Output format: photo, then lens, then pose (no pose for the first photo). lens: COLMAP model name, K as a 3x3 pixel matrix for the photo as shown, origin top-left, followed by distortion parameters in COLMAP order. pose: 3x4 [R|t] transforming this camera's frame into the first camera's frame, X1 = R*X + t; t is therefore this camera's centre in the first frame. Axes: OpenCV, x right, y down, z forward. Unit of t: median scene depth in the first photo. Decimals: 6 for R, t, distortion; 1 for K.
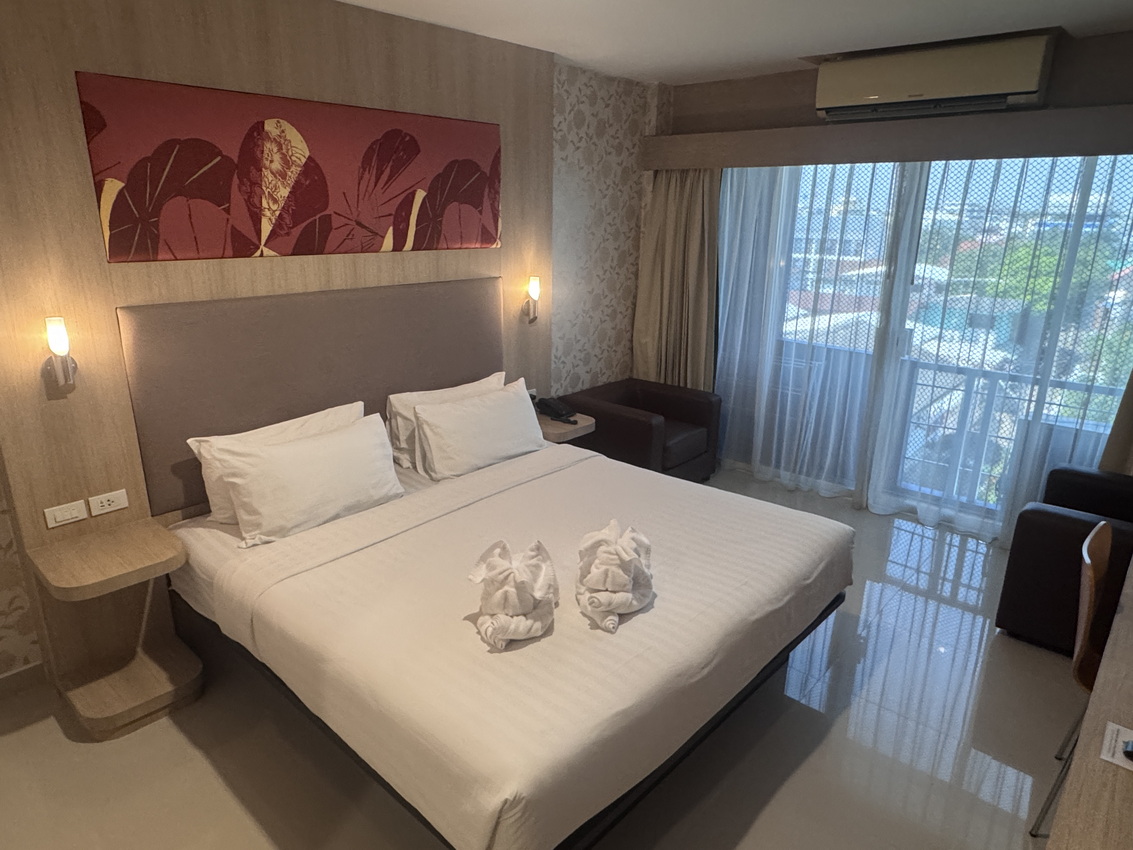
lens RADIAL K [[712.6, 0, 568.5], [0, 712.6, 427.6], [0, 0, 1]] dist [-0.001438, 0.001205]
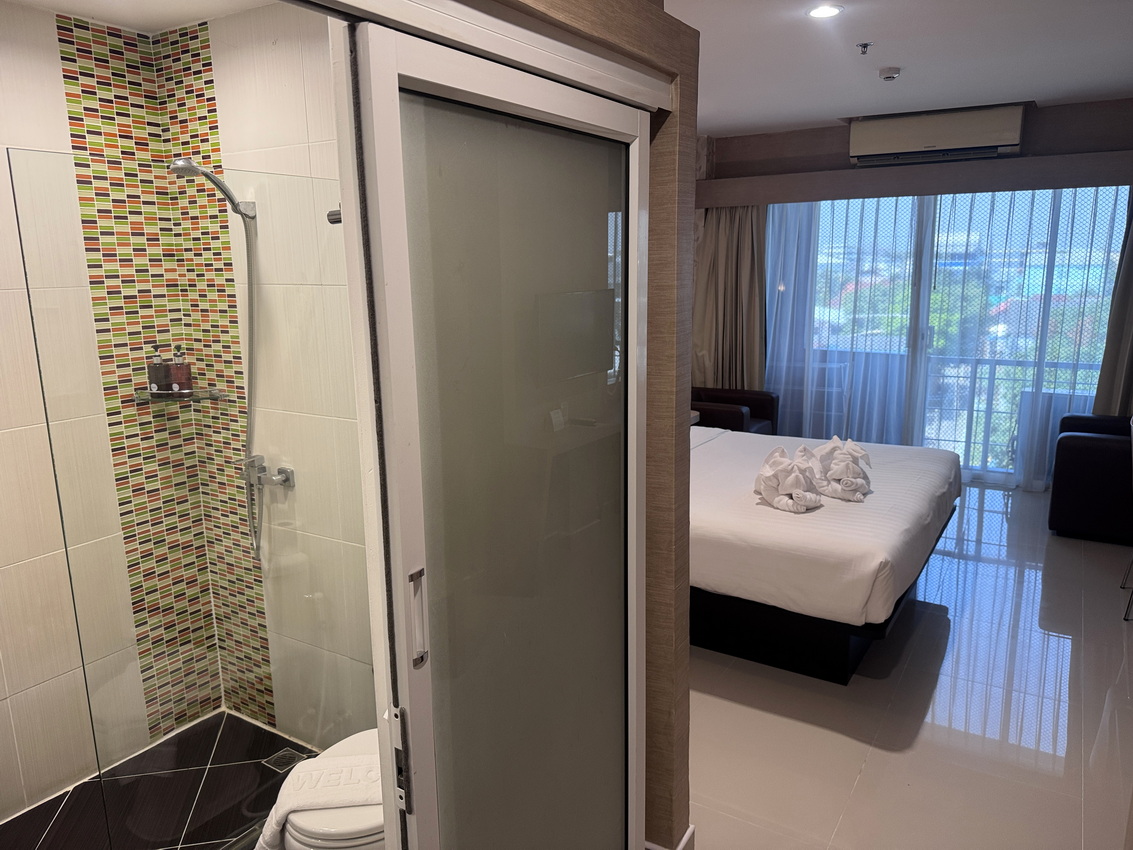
lens RADIAL K [[809.1, 0, 566.5], [0, 809.1, 425.0], [0, 0, 1]] dist [0.047817, -0.065617]
pose [[0.983717, -0.058781, 0.169843, -0.589746], [0.075691, 0.992609, -0.094863, 0.176281], [-0.163011, 0.106174, 0.980895, -0.407553]]
